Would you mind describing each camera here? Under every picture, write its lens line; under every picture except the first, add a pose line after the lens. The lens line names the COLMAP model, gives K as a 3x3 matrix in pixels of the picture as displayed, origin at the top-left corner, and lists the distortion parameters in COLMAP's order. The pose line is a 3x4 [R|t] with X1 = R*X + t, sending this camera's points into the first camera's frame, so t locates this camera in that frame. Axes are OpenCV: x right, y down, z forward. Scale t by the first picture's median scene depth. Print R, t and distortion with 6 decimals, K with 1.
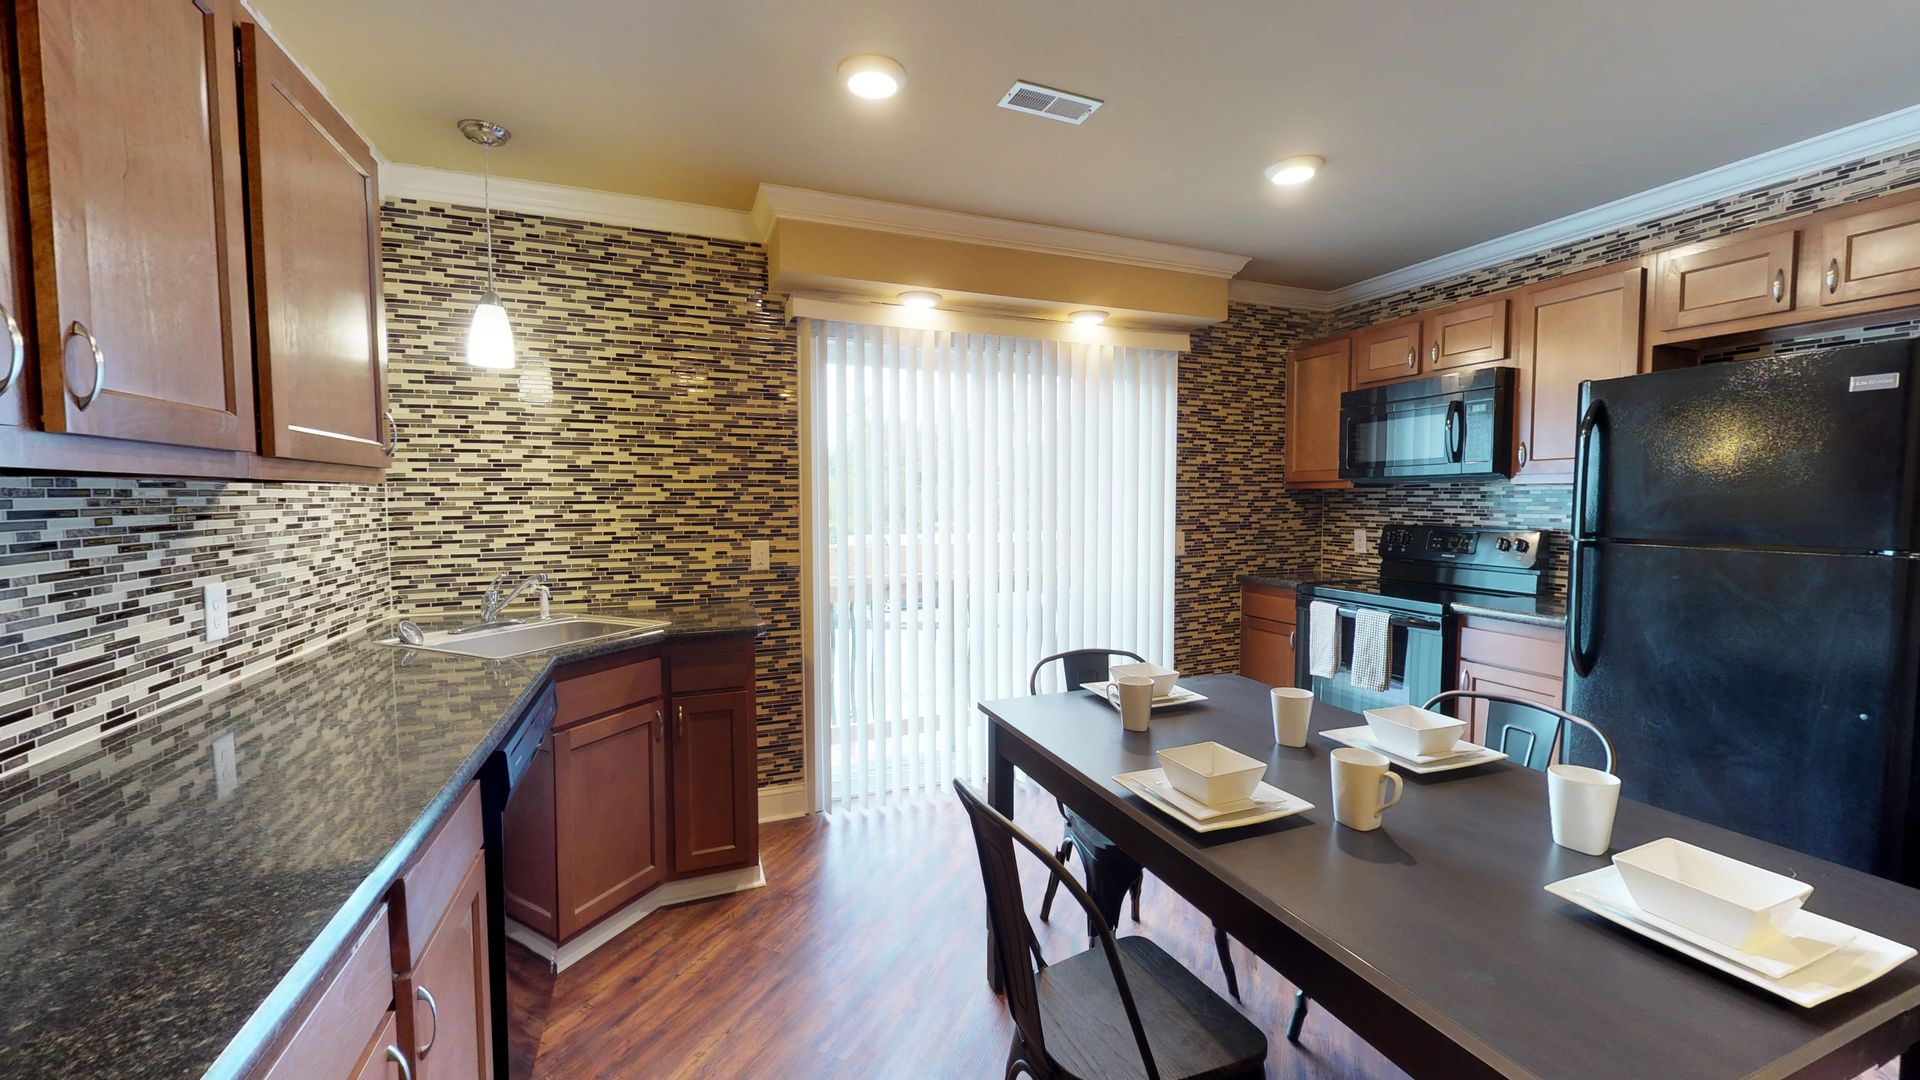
lens RADIAL K [[723.6, 0, 960.0], [0, 723.6, 540.0], [0, 0, 1]] dist [0.000639, -0.000046]
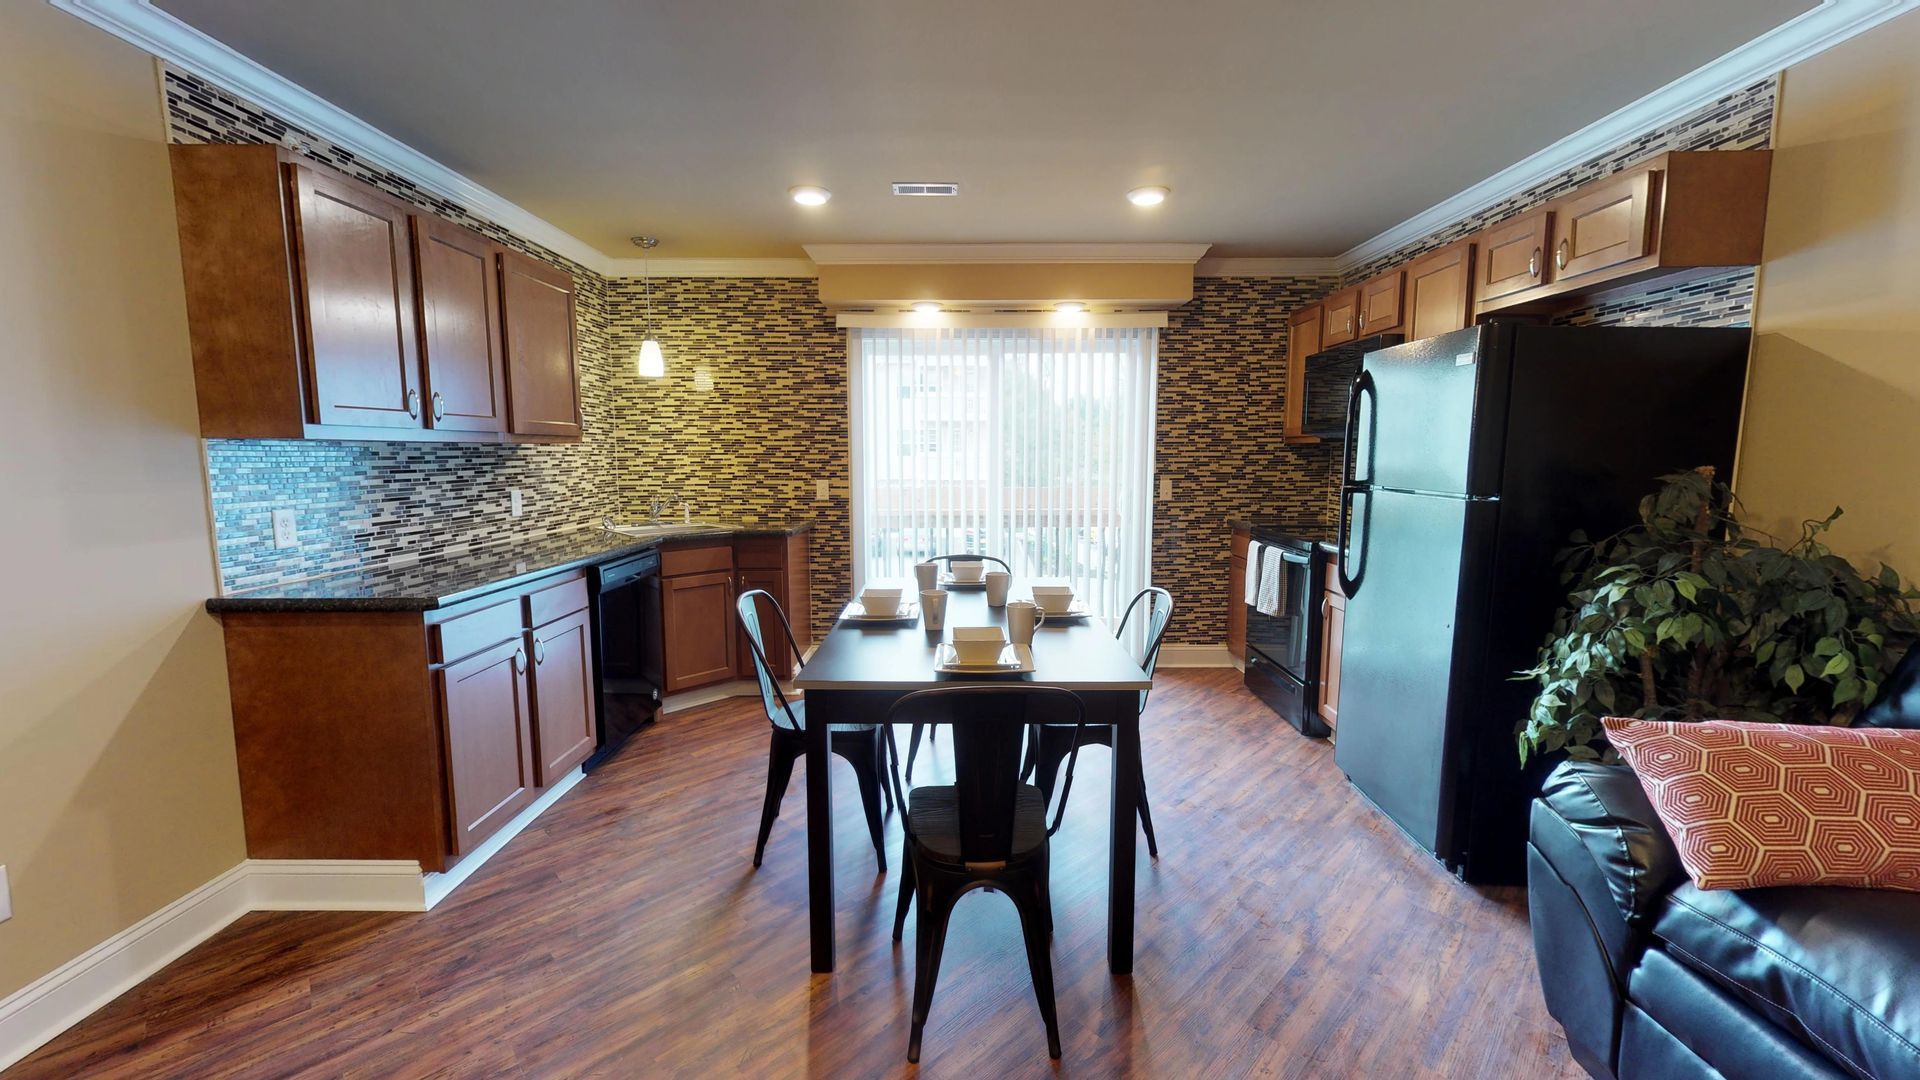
lens RADIAL K [[723.2, 0, 960.9], [0, 723.2, 534.6], [0, 0, 1]] dist [-0.000010, -0.000094]
pose [[0.931367, 0.042579, -0.361585, 0.568487], [-0.022074, 0.997915, 0.060652, 0.017741], [0.363413, -0.048508, 0.930364, -0.305736]]
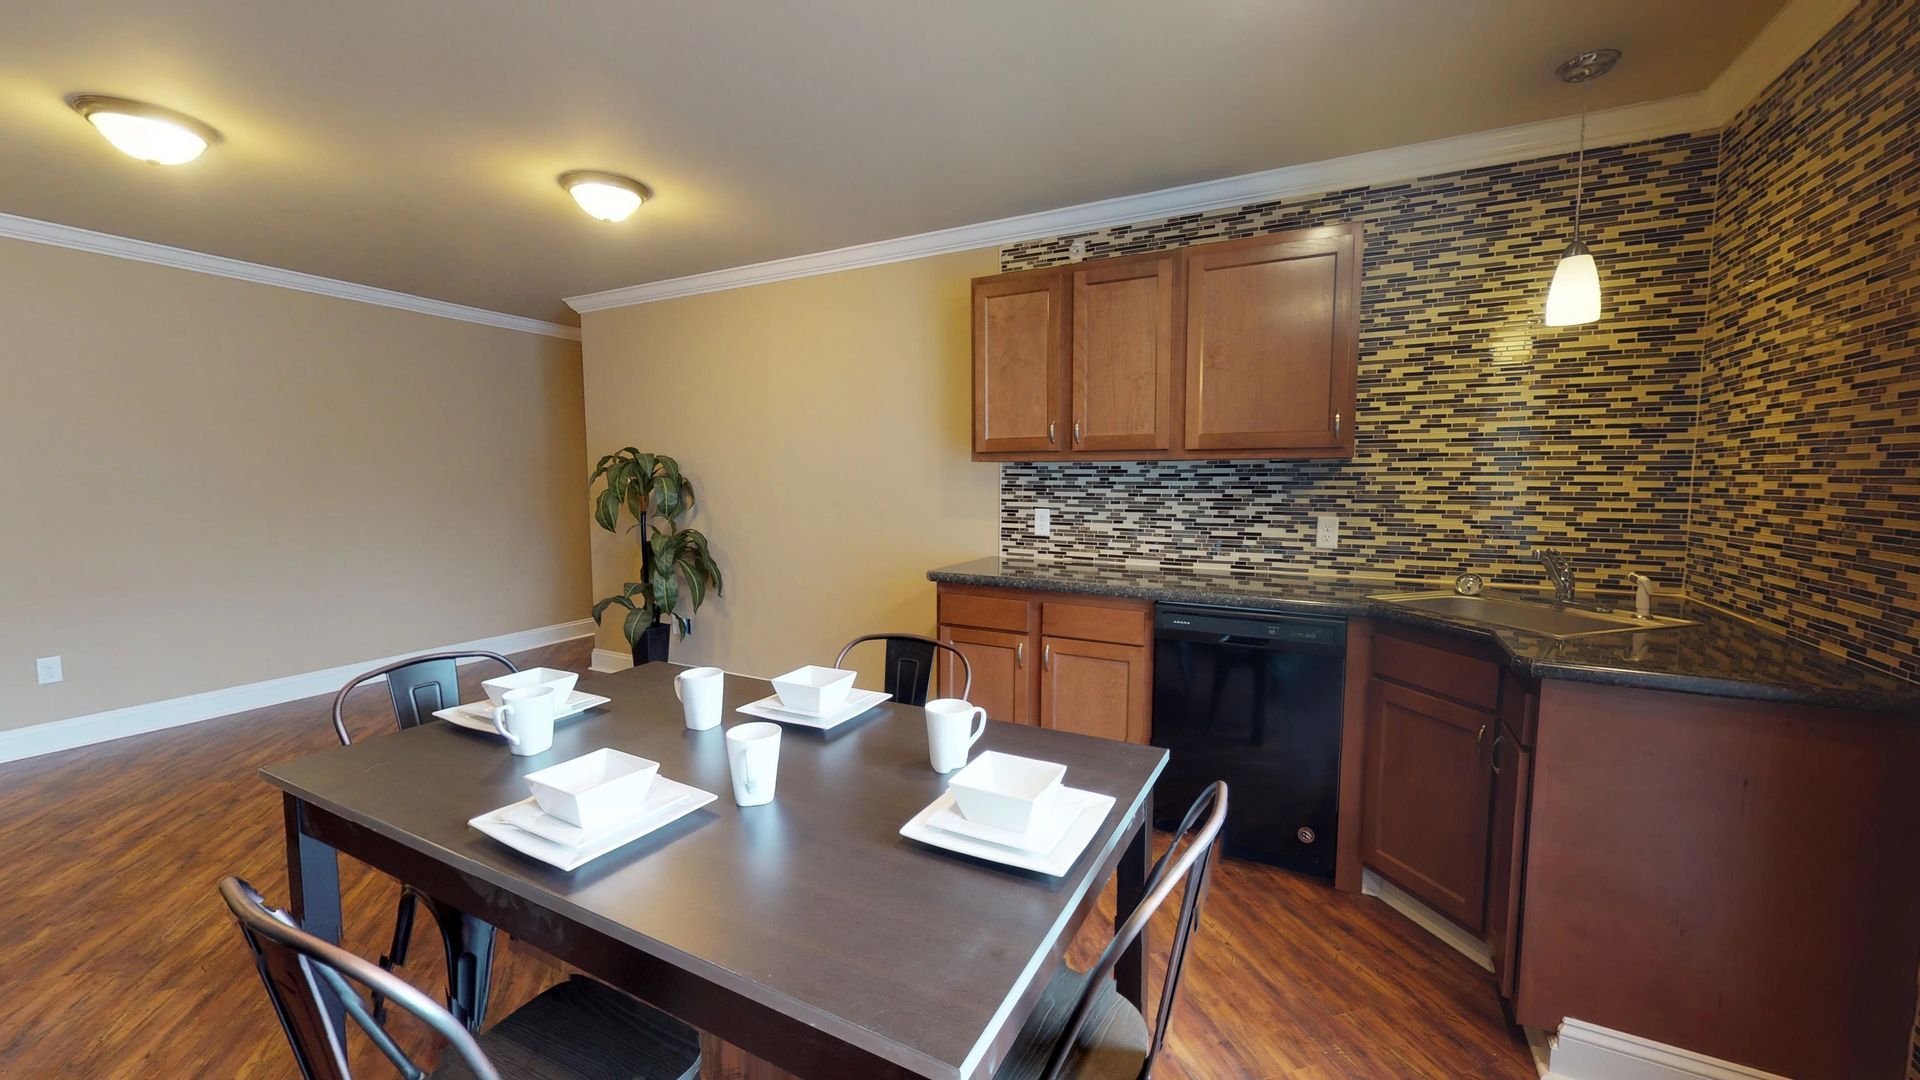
lens RADIAL K [[723.2, 0, 960.9], [0, 723.2, 534.6], [0, 0, 1]] dist [-0.000010, -0.000094]
pose [[-0.756851, 0.057752, -0.651031, 0.450611], [-0.035372, 0.991009, 0.129033, -0.051830], [0.652630, 0.120687, -0.748003, 0.980879]]
